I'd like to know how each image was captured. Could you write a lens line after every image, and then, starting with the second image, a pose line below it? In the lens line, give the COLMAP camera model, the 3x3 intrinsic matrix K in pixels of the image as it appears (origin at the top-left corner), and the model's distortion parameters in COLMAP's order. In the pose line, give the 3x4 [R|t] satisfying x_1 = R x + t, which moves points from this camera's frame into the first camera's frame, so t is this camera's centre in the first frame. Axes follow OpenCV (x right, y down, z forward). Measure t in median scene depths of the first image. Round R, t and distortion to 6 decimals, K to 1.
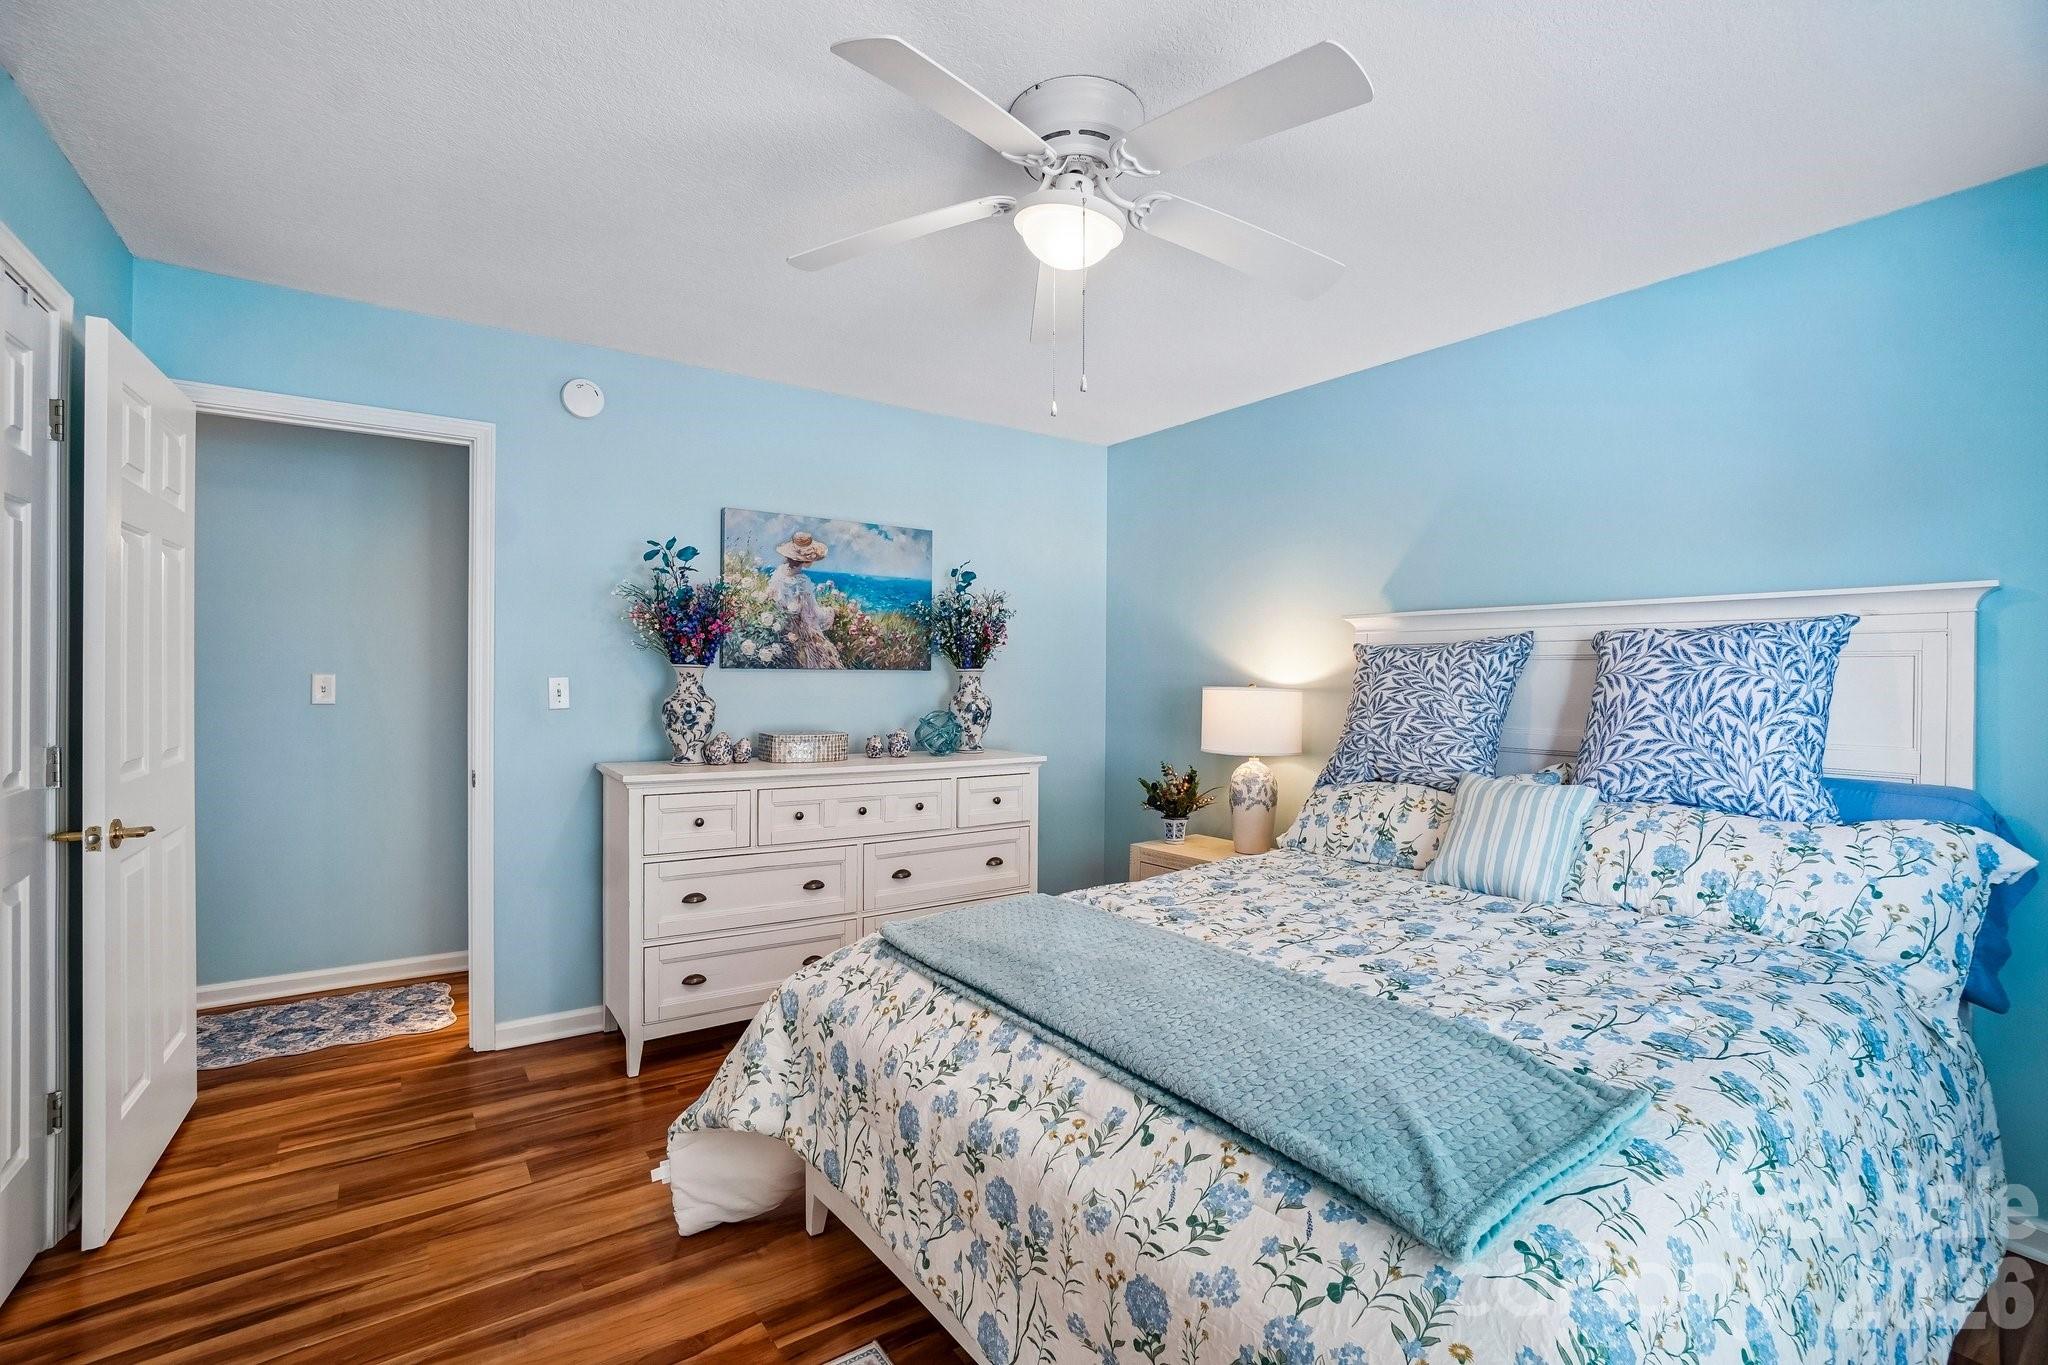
lens RADIAL K [[903.1, 0, 1016.8], [0, 903.1, 686.6], [0, 0, 1]] dist [-0.062836, 0.023840]
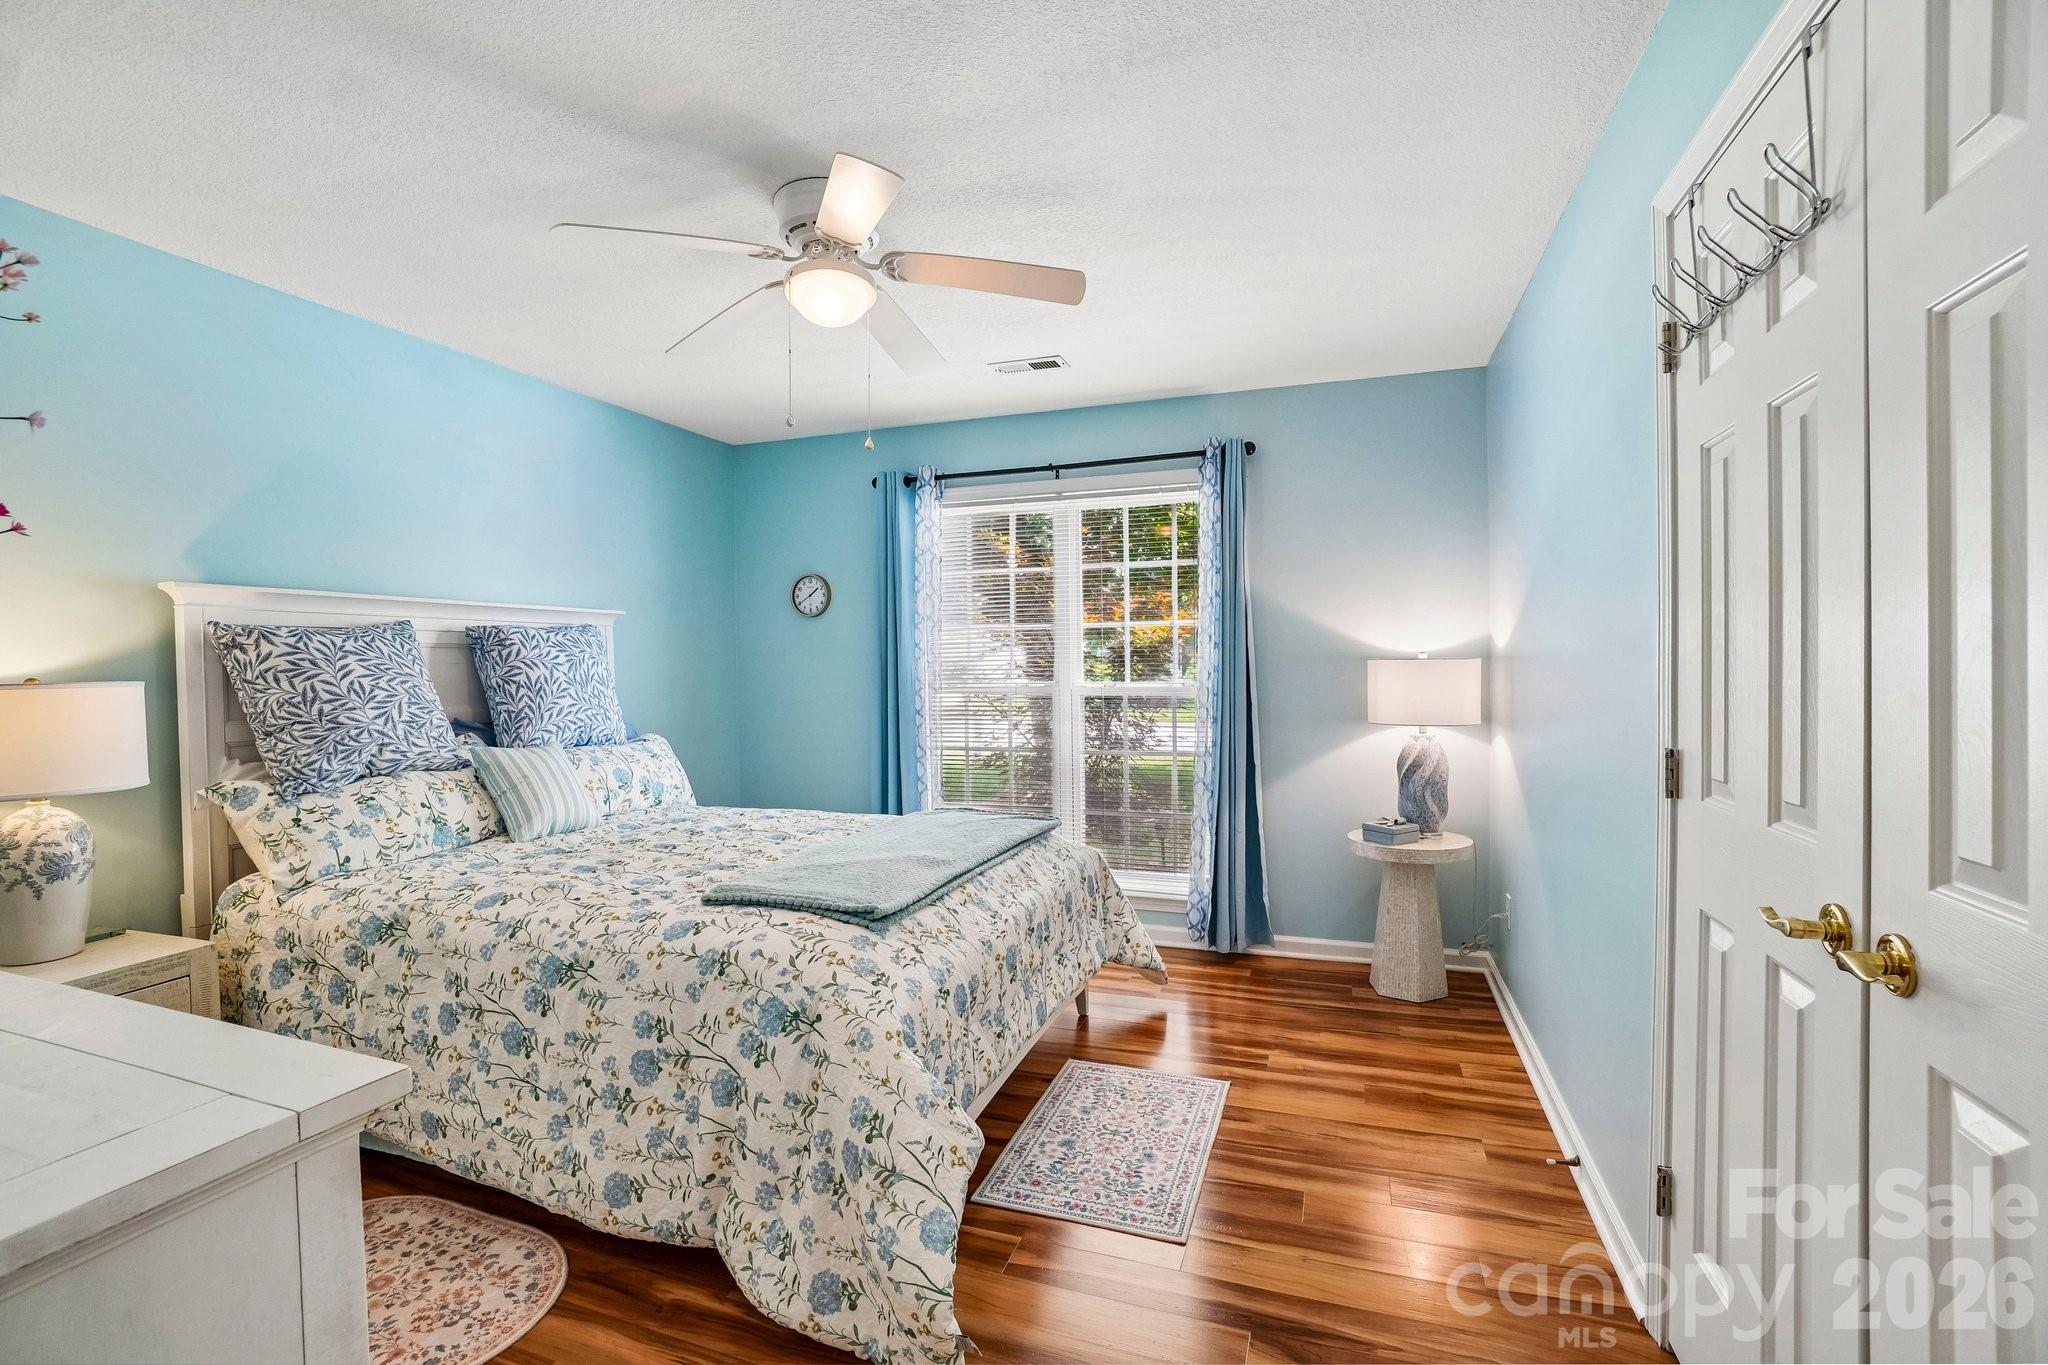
lens RADIAL K [[903.1, 0, 1016.8], [0, 903.1, 686.6], [0, 0, 1]] dist [-0.062836, 0.023840]
pose [[-0.569756, -0.024436, 0.821450, -0.796725], [0.013784, 0.999133, 0.039282, -0.014633], [-0.821698, 0.033704, -0.568926, 1.079064]]
